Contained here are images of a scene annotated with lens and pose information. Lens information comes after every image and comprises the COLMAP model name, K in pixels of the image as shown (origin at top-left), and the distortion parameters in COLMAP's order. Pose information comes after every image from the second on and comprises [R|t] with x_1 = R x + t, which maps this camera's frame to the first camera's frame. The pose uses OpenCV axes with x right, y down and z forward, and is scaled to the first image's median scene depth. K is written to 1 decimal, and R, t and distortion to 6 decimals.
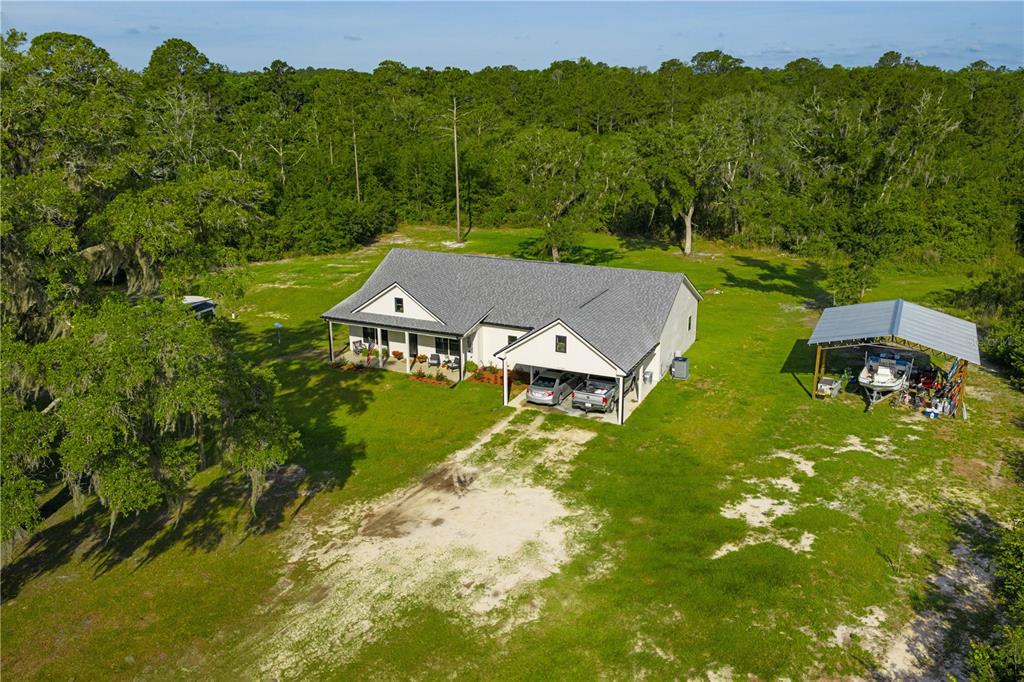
lens RADIAL K [[830.2, 0, 513.3], [0, 830.2, 341.5], [0, 0, 1]] dist [-0.004652, 0.000083]
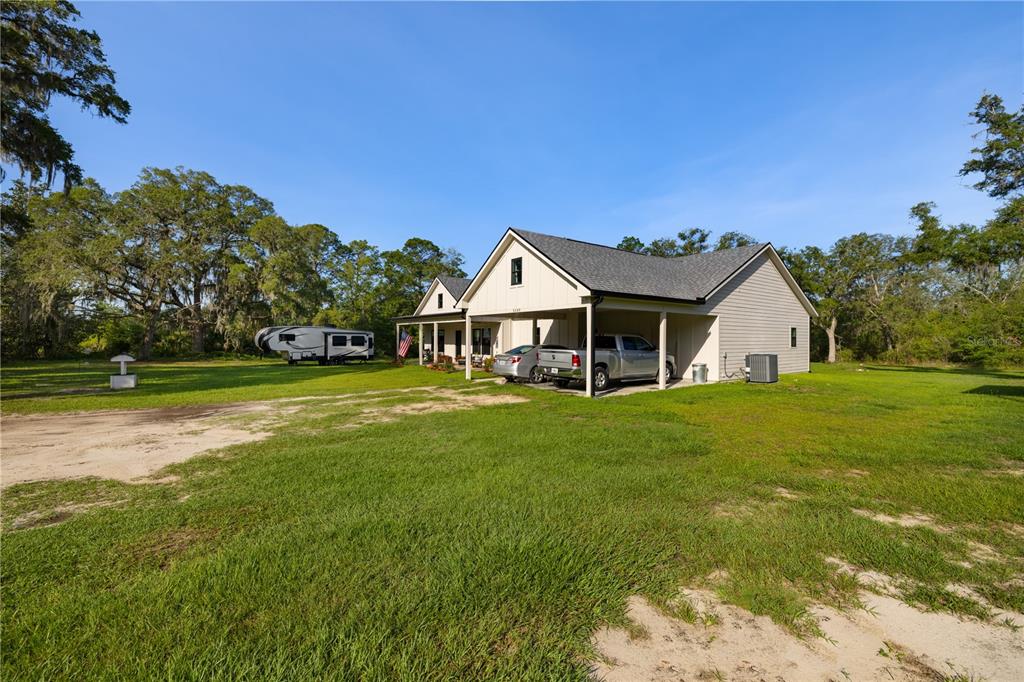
lens RADIAL K [[433.1, 0, 508.0], [0, 433.1, 342.5], [0, 0, 1]] dist [0.007469, -0.001698]
pose [[0.888111, 0.017297, -0.459304, 0.187148], [-0.142865, 0.960182, -0.240084, 0.125324], [0.436863, 0.278839, 0.855219, 0.640406]]
